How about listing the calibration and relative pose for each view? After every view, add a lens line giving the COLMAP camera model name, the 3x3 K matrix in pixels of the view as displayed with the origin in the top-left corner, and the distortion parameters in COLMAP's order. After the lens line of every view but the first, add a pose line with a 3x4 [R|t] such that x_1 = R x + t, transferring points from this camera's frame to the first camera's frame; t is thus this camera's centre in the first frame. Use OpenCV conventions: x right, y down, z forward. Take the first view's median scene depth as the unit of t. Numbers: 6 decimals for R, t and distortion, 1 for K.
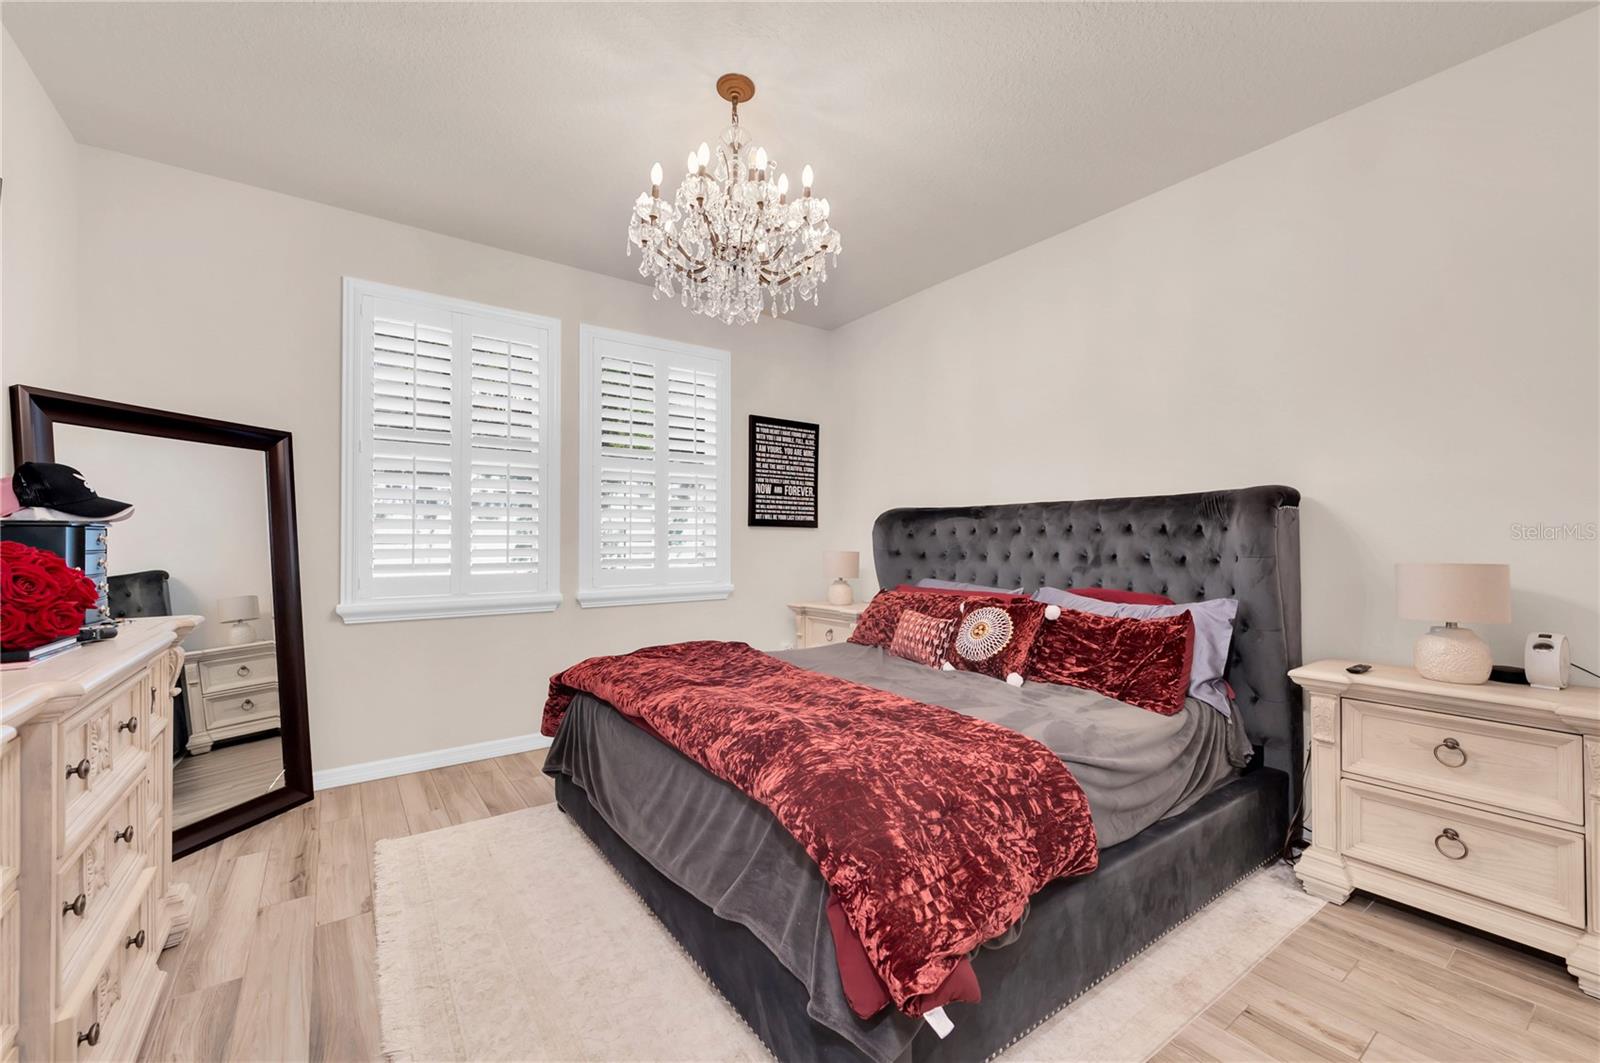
lens RADIAL K [[635.9, 0, 801.0], [0, 635.9, 538.8], [0, 0, 1]] dist [0.002738, 0.000079]
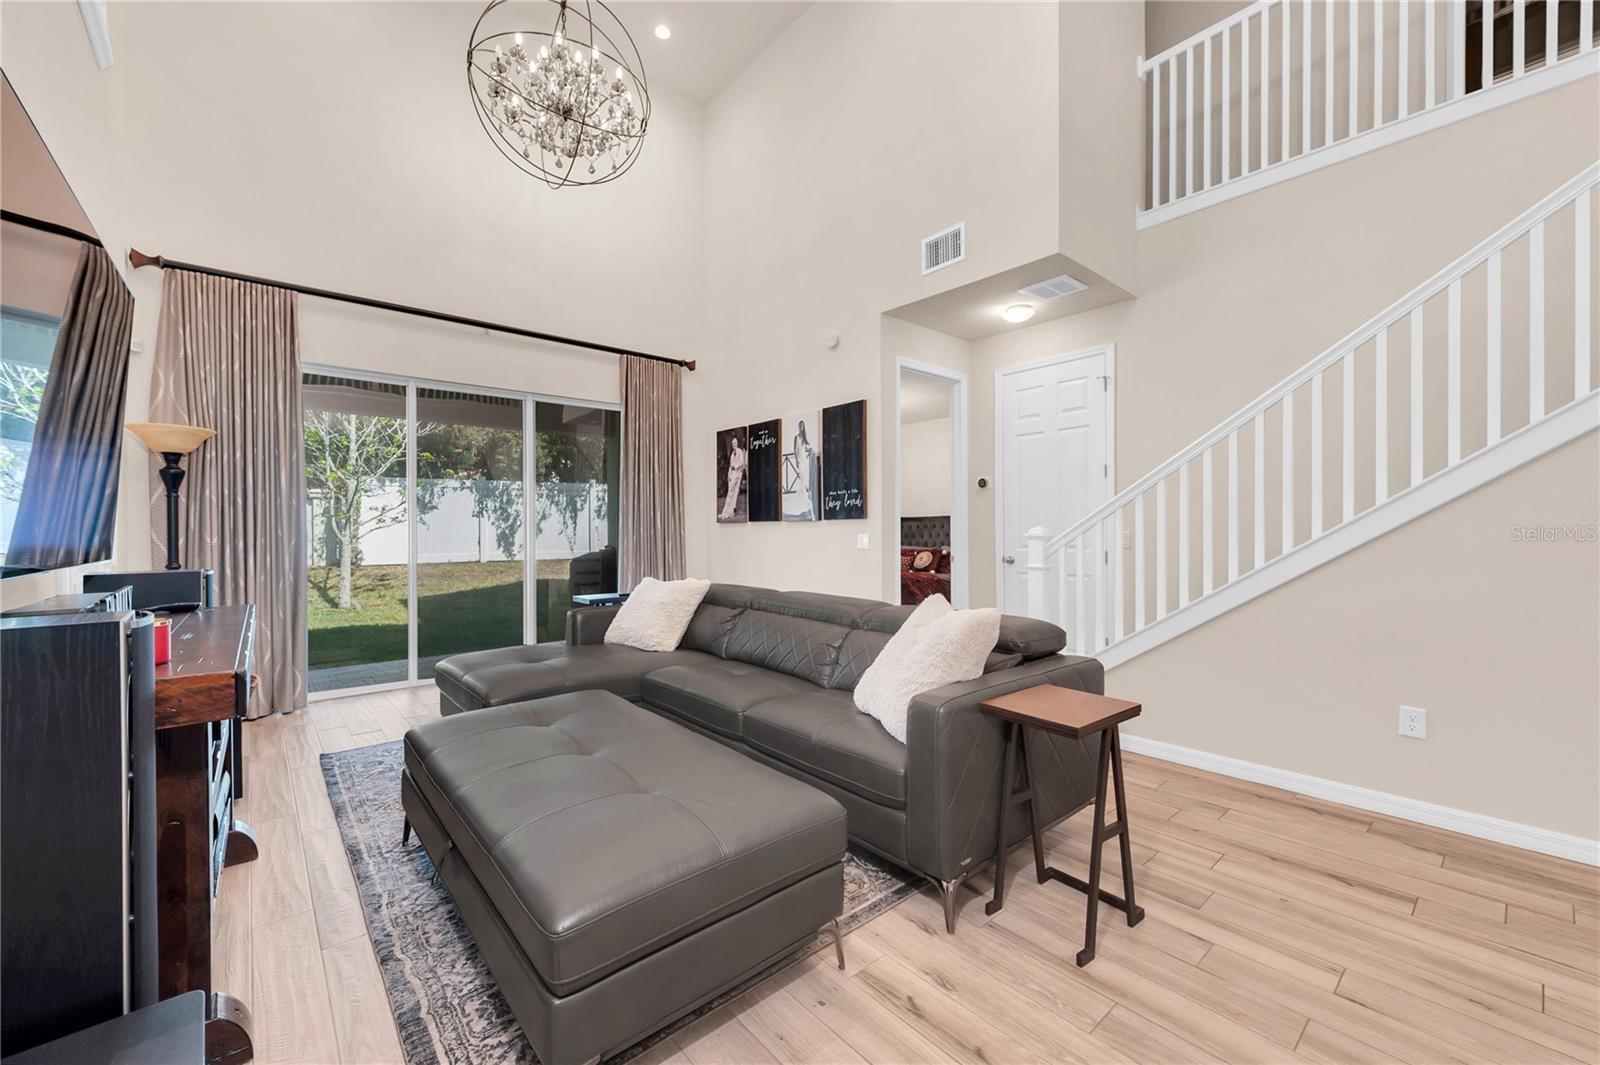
lens RADIAL K [[635.9, 0, 797.9], [0, 635.9, 533.2], [0, 0, 1]] dist [0.002738, 0.000079]
pose [[0.995526, -0.000767, 0.094484, -0.580649], [-0.000286, 0.999938, 0.011126, -0.014017], [-0.094487, -0.011104, 0.995464, -1.919258]]
